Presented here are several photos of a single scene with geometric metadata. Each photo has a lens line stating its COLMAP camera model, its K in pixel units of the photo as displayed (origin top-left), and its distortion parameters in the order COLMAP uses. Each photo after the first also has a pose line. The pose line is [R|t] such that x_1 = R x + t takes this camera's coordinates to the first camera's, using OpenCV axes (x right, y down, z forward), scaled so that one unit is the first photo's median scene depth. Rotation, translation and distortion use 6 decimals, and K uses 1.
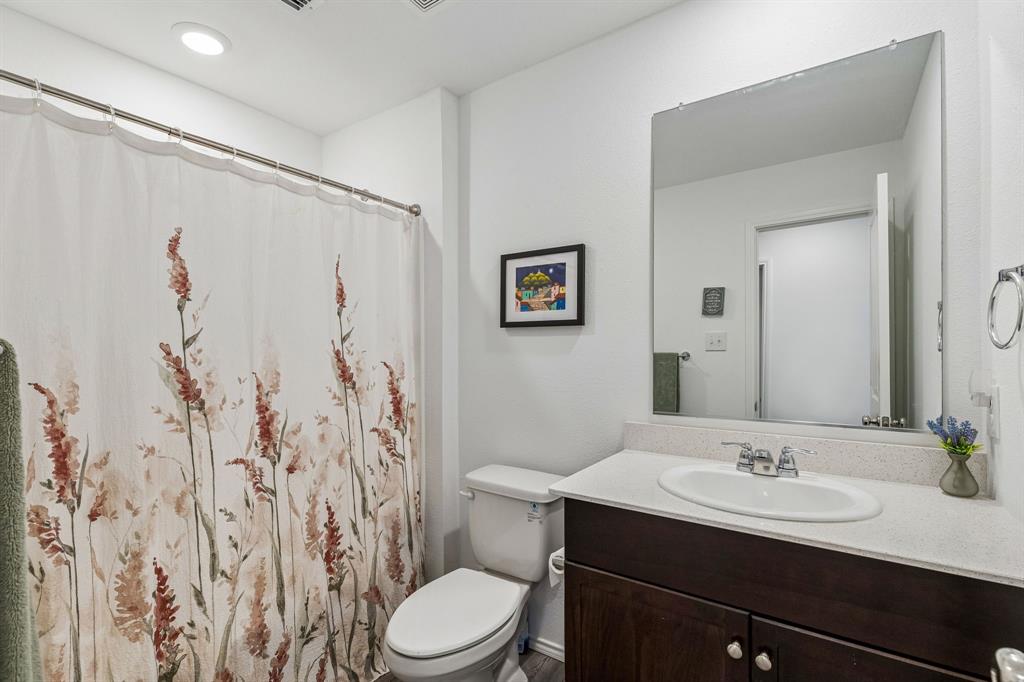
lens RADIAL K [[465.8, 0, 509.9], [0, 465.8, 342.6], [0, 0, 1]] dist [0.013558, -0.002142]
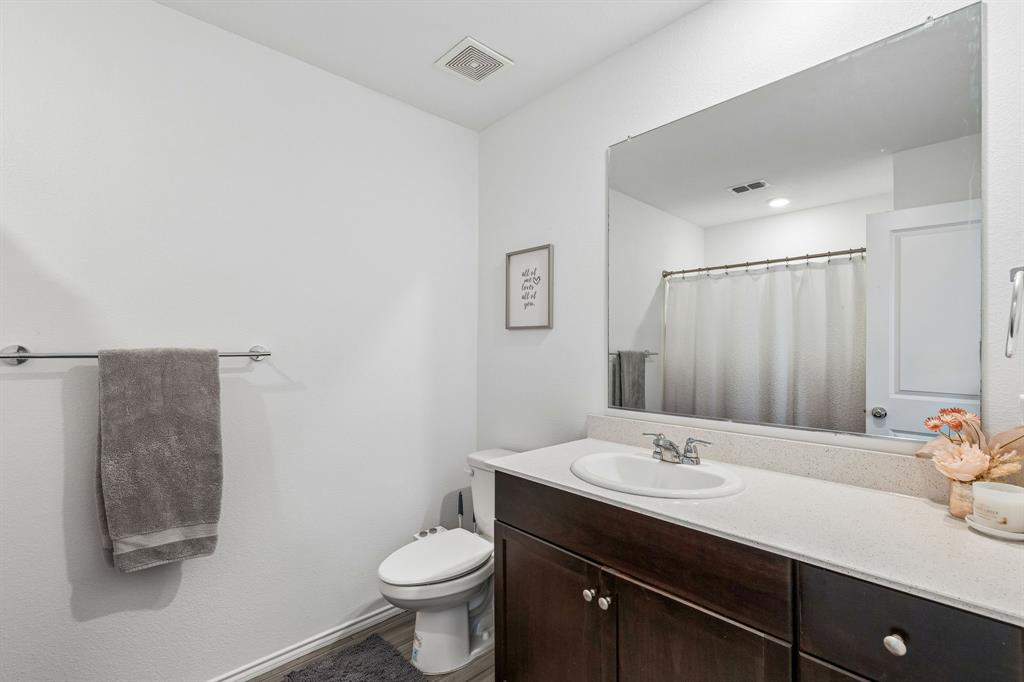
lens RADIAL K [[465.8, 0, 517.3], [0, 465.8, 343.8], [0, 0, 1]] dist [0.013558, -0.002142]
pose [[0.973286, -0.000897, -0.229596, 0.417691], [0.003586, 0.999930, 0.011294, -0.018636], [0.229570, -0.011816, 0.973220, -0.178228]]
